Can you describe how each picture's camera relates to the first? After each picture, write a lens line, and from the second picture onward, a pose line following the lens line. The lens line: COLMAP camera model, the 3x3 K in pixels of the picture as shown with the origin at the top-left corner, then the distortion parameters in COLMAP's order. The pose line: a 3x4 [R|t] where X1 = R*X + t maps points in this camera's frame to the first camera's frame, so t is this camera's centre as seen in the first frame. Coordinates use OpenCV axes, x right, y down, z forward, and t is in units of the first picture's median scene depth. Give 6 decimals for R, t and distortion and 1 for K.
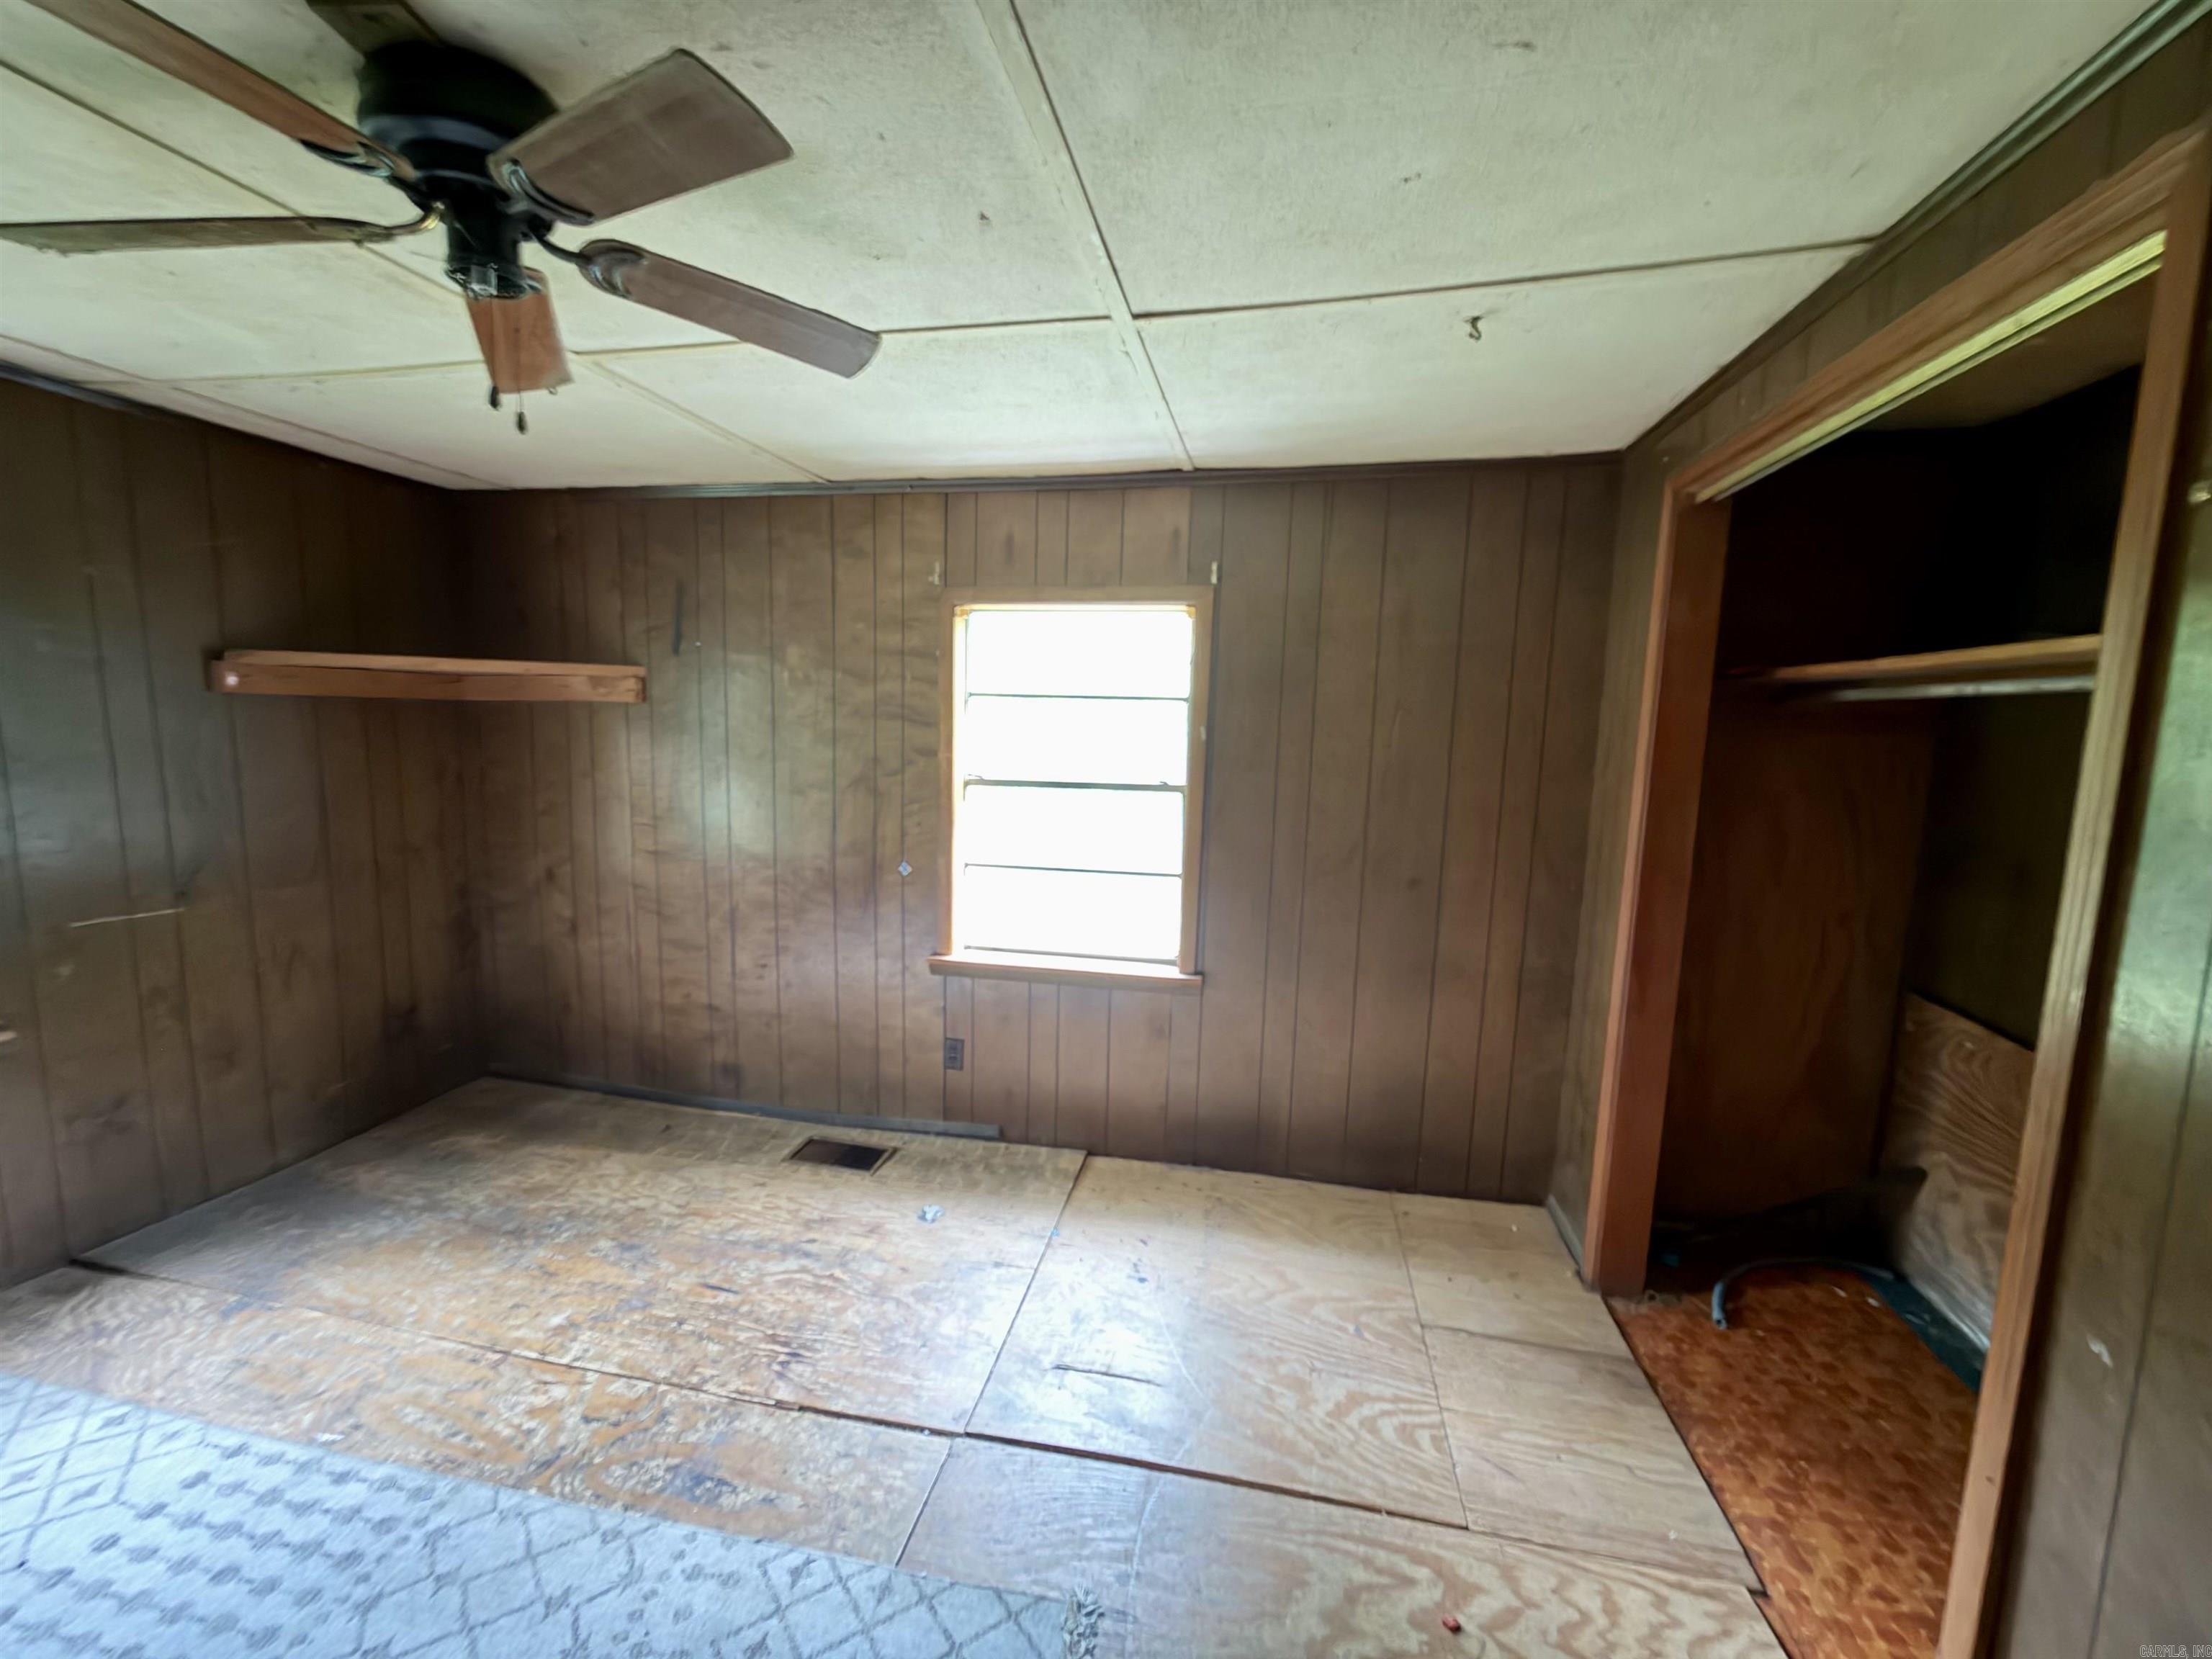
lens RADIAL K [[878.5, 0, 1094.1], [0, 878.5, 831.2], [0, 0, 1]] dist [-0.001207, 0.000346]
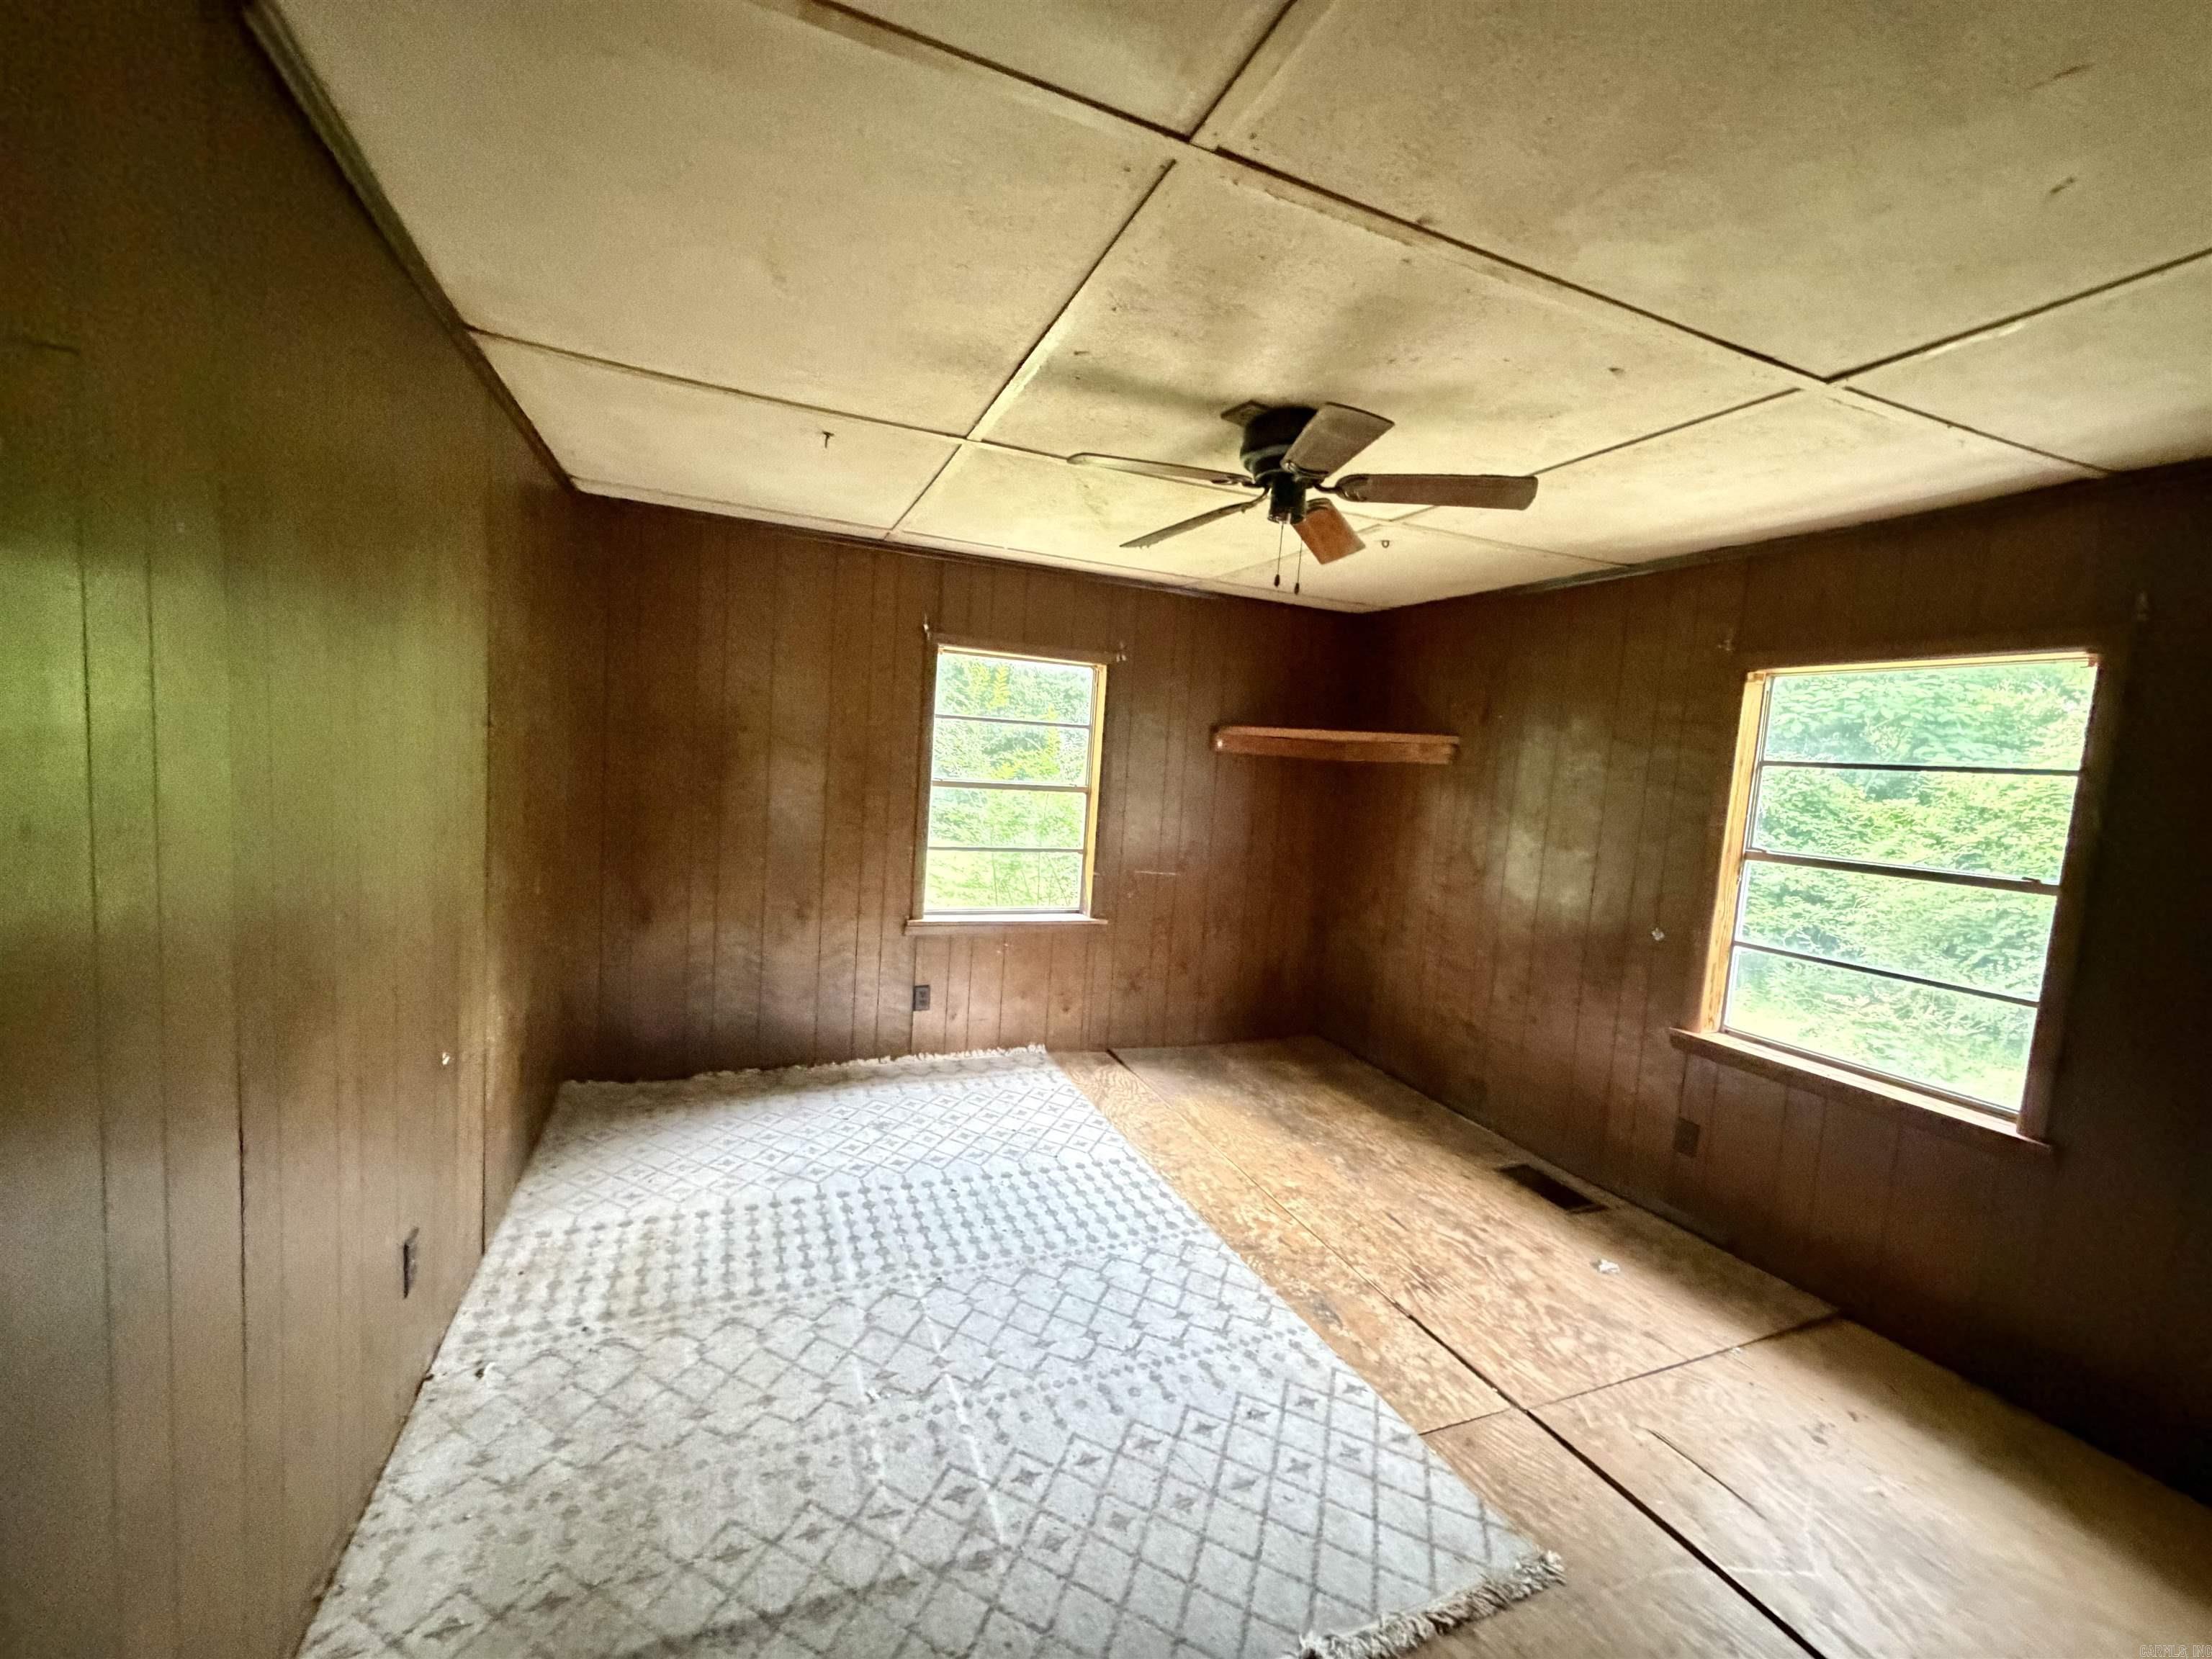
lens RADIAL K [[881.8, 0, 1101.3], [0, 881.8, 835.3], [0, 0, 1]] dist [0.006626, 0.000013]
pose [[0.559445, 0.087372, -0.824250, 0.308907], [-0.158510, 0.987353, -0.002924, 0.043051], [0.813570, 0.132288, 0.566219, -0.124212]]
